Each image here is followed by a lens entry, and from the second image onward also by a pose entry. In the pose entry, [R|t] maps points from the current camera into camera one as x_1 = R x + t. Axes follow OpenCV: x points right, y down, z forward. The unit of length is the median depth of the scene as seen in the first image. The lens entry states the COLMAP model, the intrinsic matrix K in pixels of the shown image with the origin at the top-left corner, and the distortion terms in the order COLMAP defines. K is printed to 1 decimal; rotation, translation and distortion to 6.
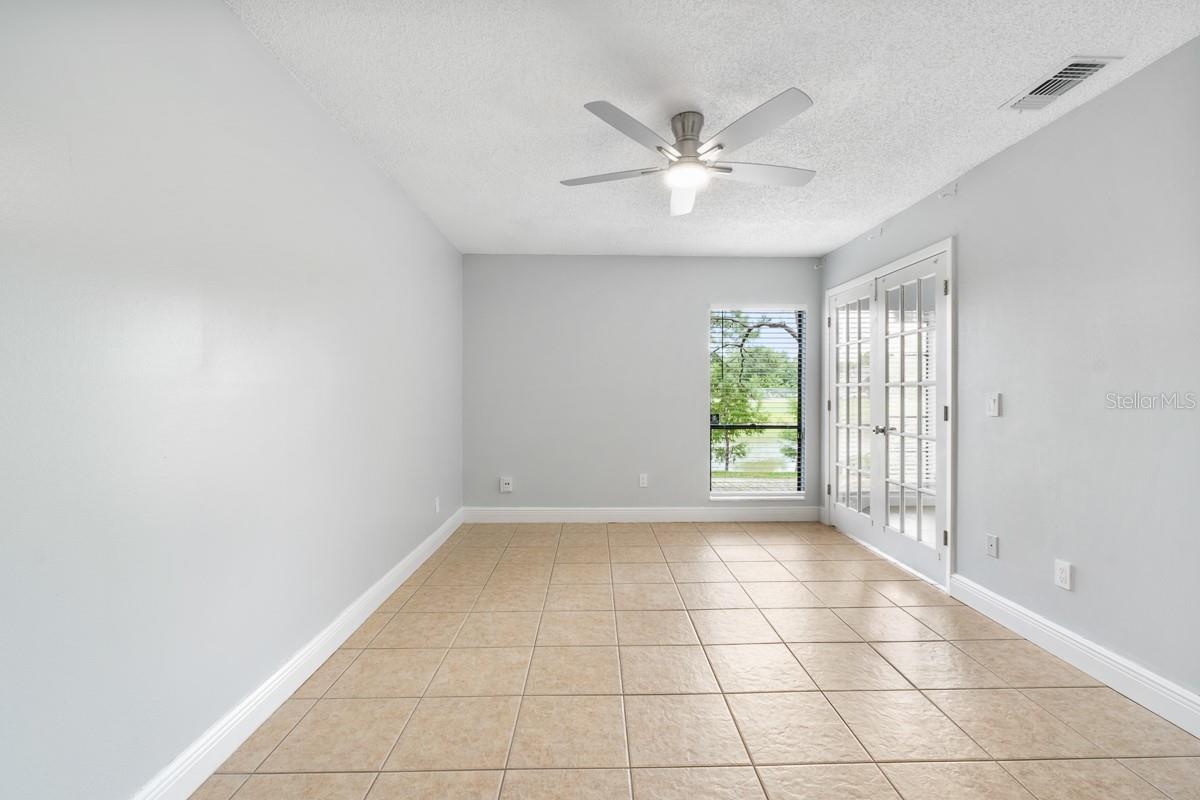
lens RADIAL K [[507.7, 0, 602.8], [0, 507.7, 393.6], [0, 0, 1]] dist [0.000297, 0.000595]
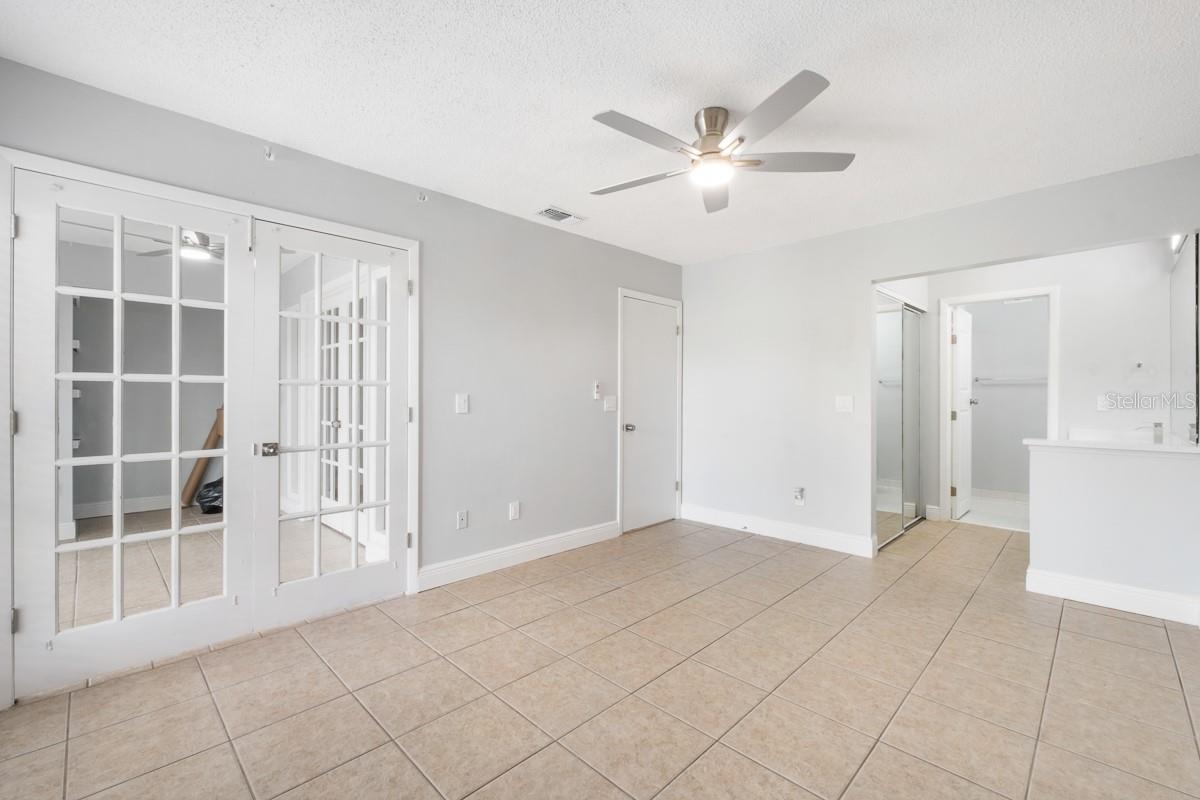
lens RADIAL K [[507.7, 0, 602.0], [0, 507.7, 401.2], [0, 0, 1]] dist [0.000297, 0.000595]
pose [[-0.696778, -0.015770, 0.717114, -0.364139], [-0.007742, 0.999865, 0.014466, -0.006691], [-0.717245, 0.004527, -0.696806, 1.736743]]
